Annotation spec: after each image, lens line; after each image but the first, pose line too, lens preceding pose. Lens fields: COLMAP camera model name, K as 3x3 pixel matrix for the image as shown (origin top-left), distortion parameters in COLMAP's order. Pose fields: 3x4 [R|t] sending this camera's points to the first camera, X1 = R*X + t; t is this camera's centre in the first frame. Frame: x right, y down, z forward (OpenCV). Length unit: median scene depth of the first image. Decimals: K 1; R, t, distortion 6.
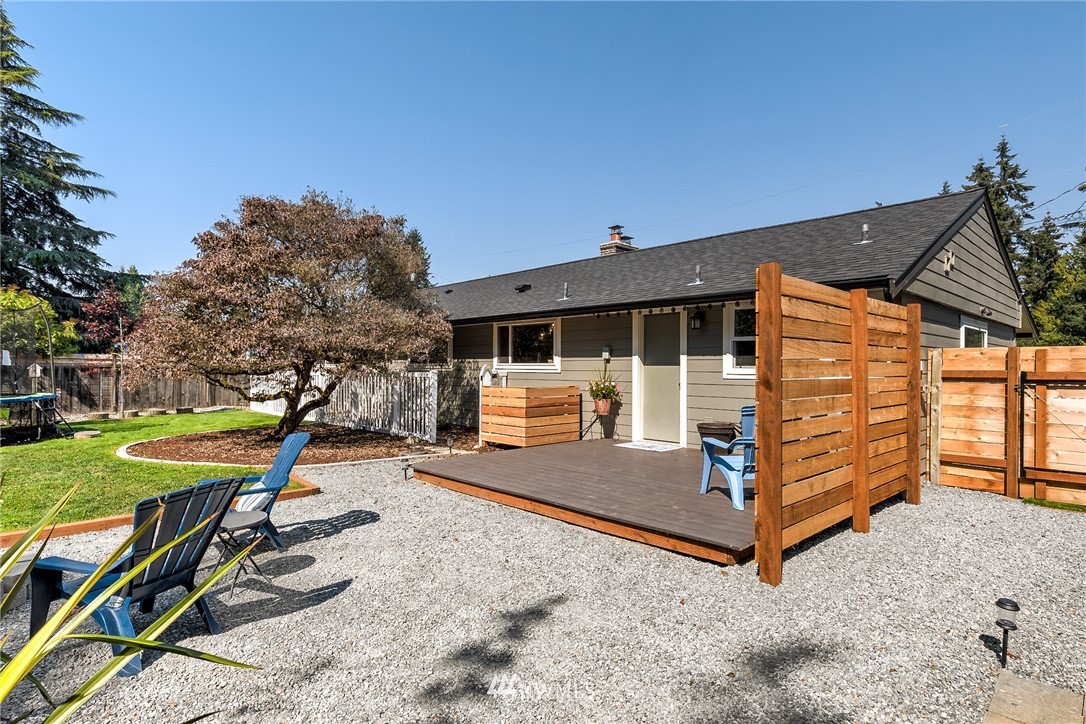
lens RADIAL K [[585.4, 0, 543.0], [0, 585.4, 362.0], [0, 0, 1]] dist [0.027823, -0.000837]
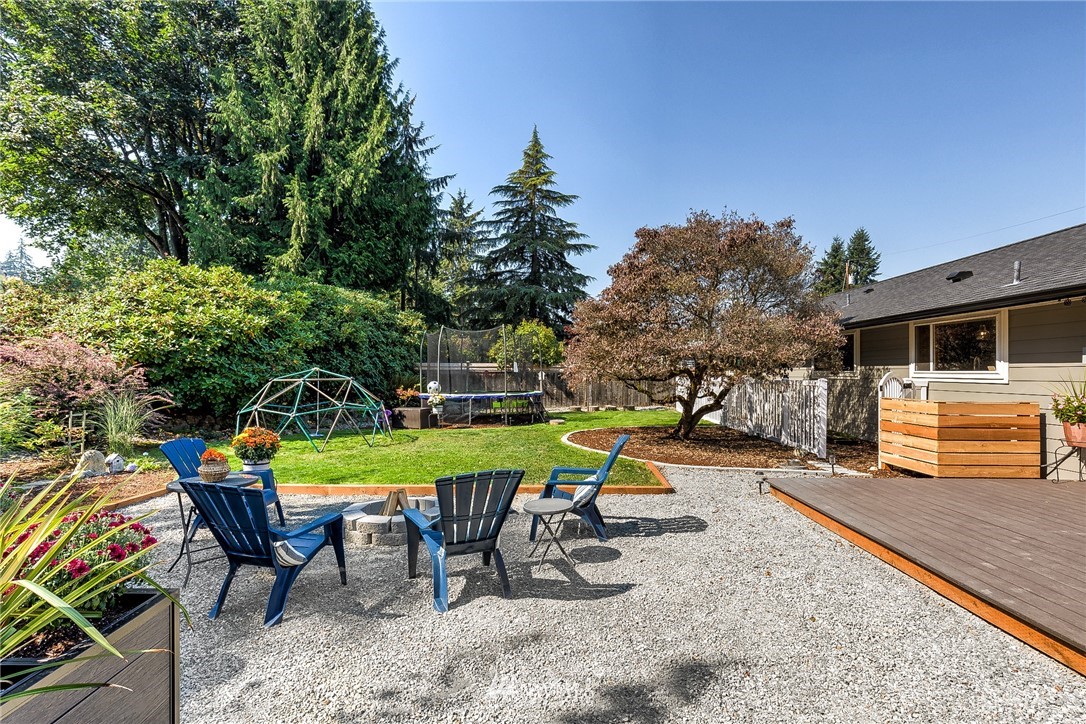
lens RADIAL K [[530.8, 0, 530.9], [0, 530.8, 364.0], [0, 0, 1]] dist [0.013776, -0.000280]
pose [[0.710376, -0.008415, -0.703772, 0.078746], [0.001329, 0.999943, -0.010614, -0.000004], [0.703821, 0.006604, 0.710346, 0.092233]]
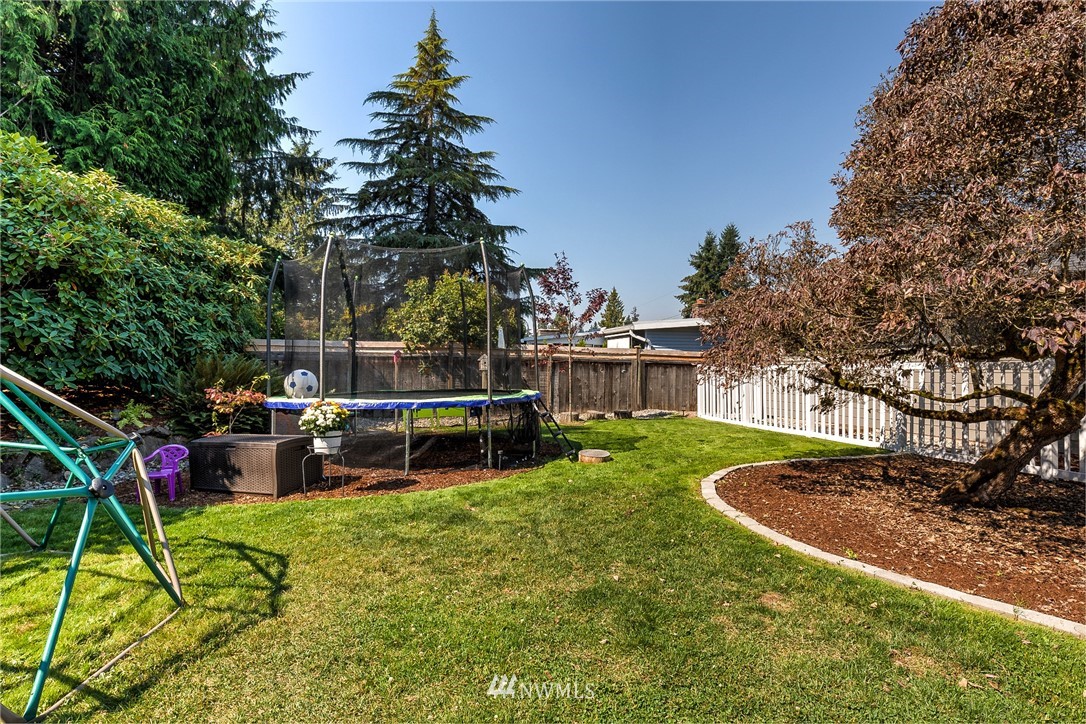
lens RADIAL K [[559.7, 0, 543.0], [0, 559.7, 362.0], [0, 0, 1]] dist [0.009577, 0.000929]
pose [[0.880269, -0.001125, -0.474473, -0.644649], [-0.001571, 0.999985, -0.005285, 0.028967], [0.474472, 0.005398, 0.880254, 0.534922]]
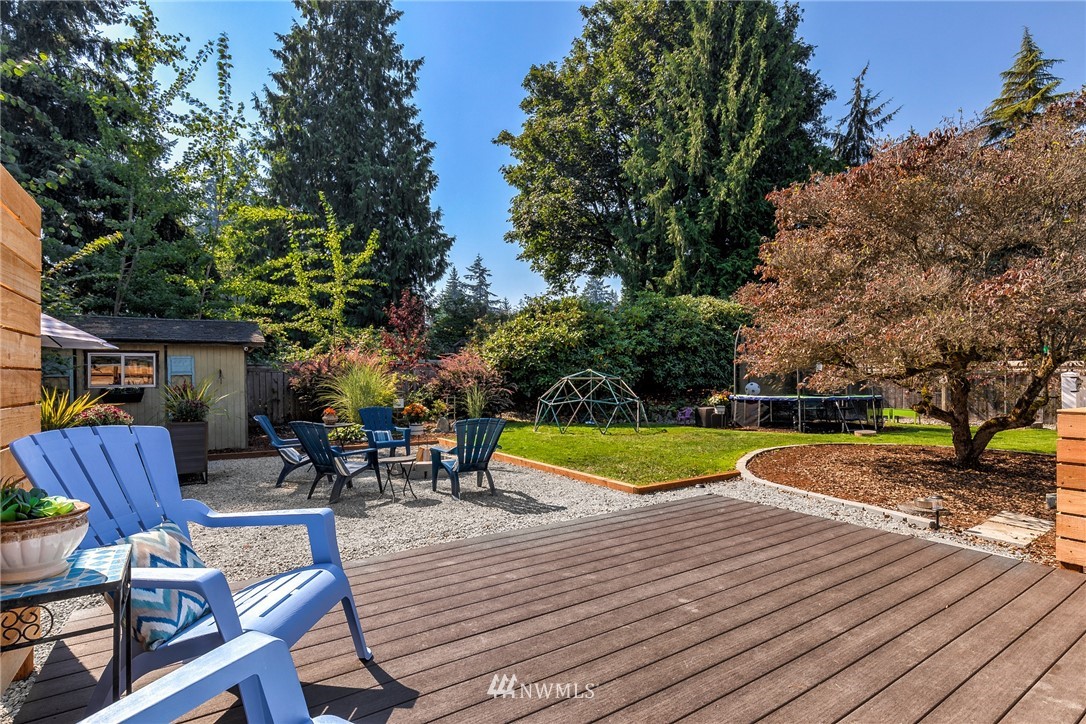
lens RADIAL K [[513.6, 0, 541.9], [0, 513.6, 377.7], [0, 0, 1]] dist [-0.004080, -0.000393]
pose [[-0.143075, 0.003811, -0.989705, 0.343918], [0.004647, 0.999984, 0.003179, 0.013284], [0.989701, -0.004144, -0.143090, 0.650932]]
